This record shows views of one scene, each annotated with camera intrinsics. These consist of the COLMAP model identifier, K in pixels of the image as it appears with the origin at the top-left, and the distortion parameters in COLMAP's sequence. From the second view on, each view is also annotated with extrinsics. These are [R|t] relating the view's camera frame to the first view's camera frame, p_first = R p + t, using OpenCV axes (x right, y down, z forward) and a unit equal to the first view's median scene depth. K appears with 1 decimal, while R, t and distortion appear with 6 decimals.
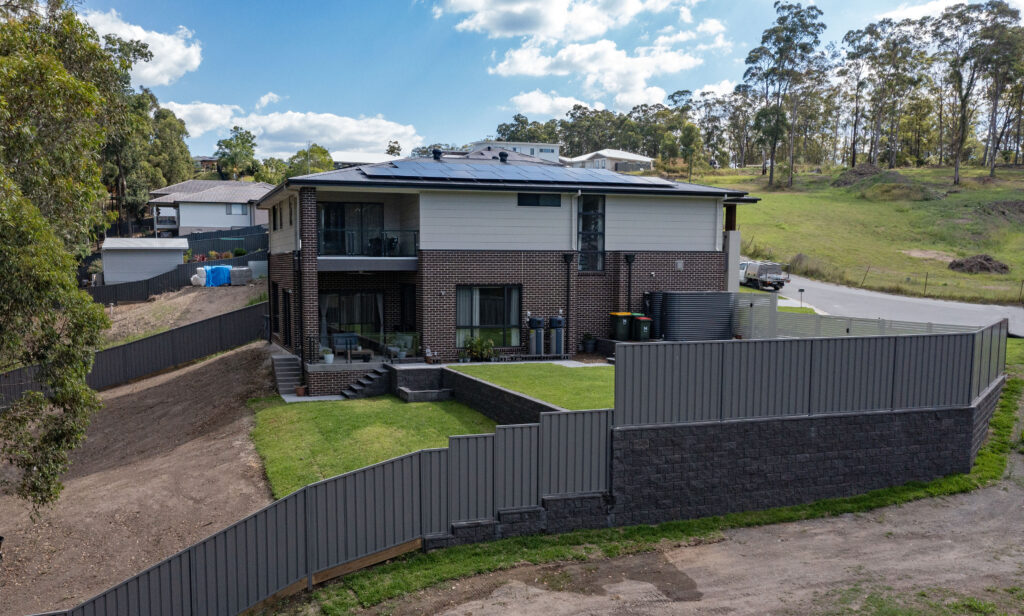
lens RADIAL K [[954.2, 0, 508.7], [0, 954.2, 318.5], [0, 0, 1]] dist [0.014625, 0.000000]
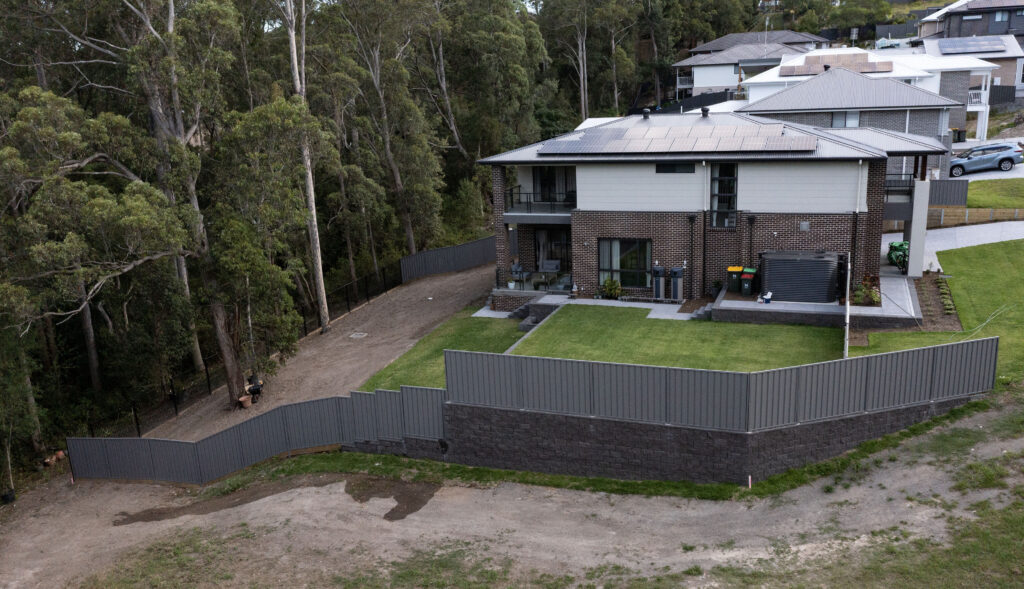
lens RADIAL K [[905.2, 0, 514.6], [0, 905.2, 291.7], [0, 0, 1]] dist [0.001227, 0.006676]
pose [[0.752056, 0.123966, -0.647336, 0.679763], [0.007384, 0.980507, 0.196348, -0.210666], [0.659058, -0.152445, 0.736480, 0.011192]]
